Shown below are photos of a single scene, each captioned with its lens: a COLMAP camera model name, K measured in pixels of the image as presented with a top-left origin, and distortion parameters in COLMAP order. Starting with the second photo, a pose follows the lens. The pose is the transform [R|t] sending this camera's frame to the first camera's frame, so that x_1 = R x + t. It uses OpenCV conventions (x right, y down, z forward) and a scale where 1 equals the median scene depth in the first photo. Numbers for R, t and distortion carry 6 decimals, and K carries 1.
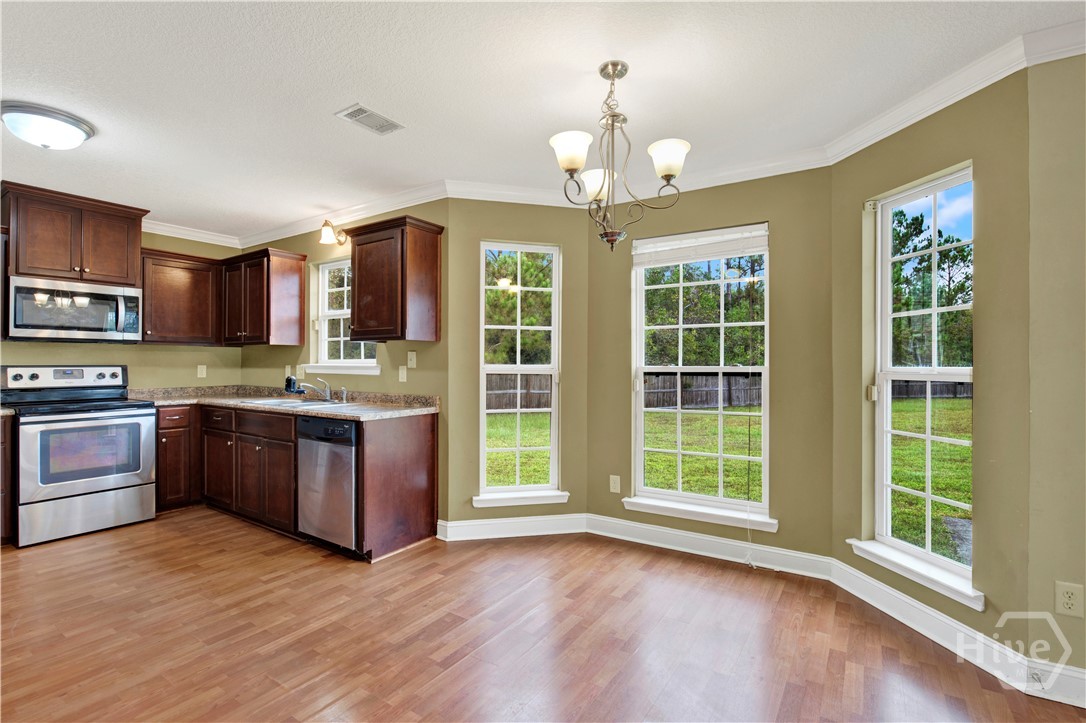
lens RADIAL K [[503.7, 0, 518.6], [0, 503.7, 359.1], [0, 0, 1]] dist [-0.001607, 0.000912]
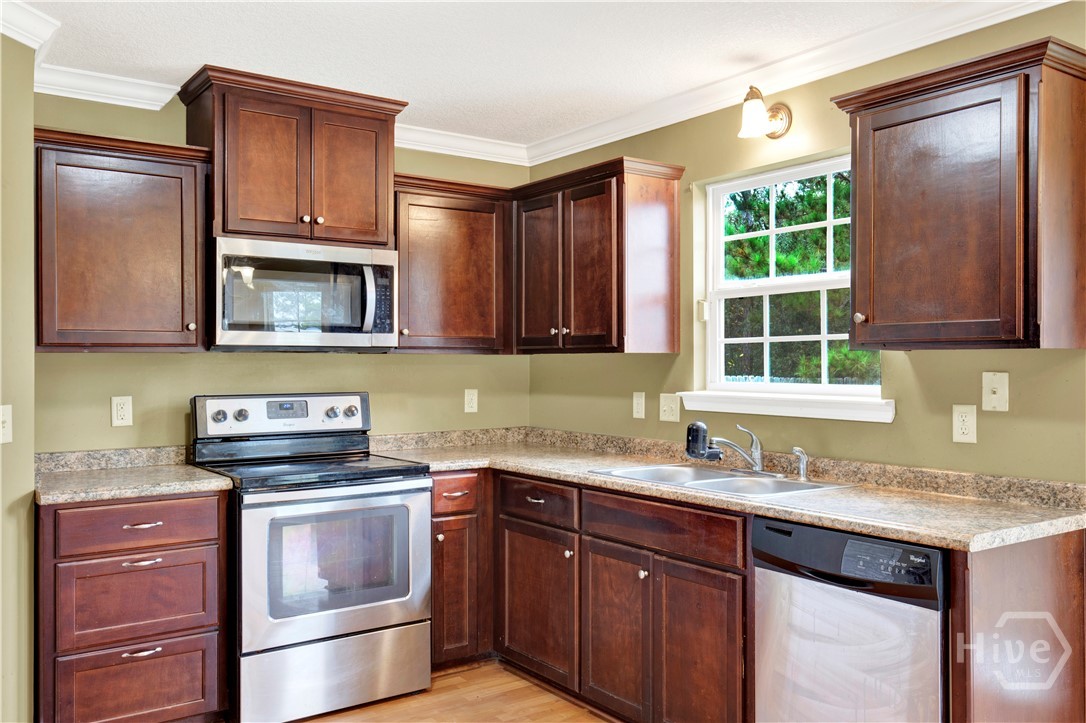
lens RADIAL K [[904.8, 0, 544.2], [0, 904.8, 360.7], [0, 0, 1]] dist [0.041908, 0.002407]
pose [[0.946171, -0.002472, -0.323657, -0.291953], [0.004099, 0.999982, 0.004345, -0.026476], [0.323641, -0.005438, 0.946164, 0.139305]]
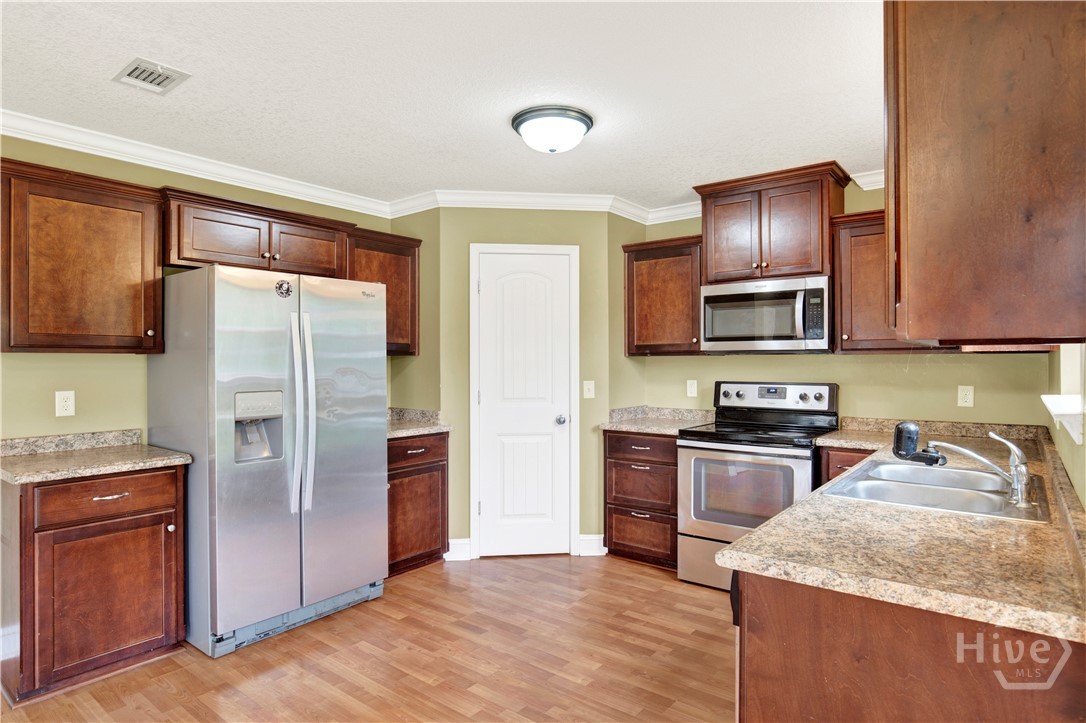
lens RADIAL K [[613.7, 0, 545.6], [0, 613.7, 359.8], [0, 0, 1]] dist [-0.002077, 0.000011]
pose [[-0.028376, -0.001688, -0.999596, 0.118170], [0.009872, 0.999949, -0.001968, -0.025334], [0.999549, -0.009924, -0.028358, 0.638331]]
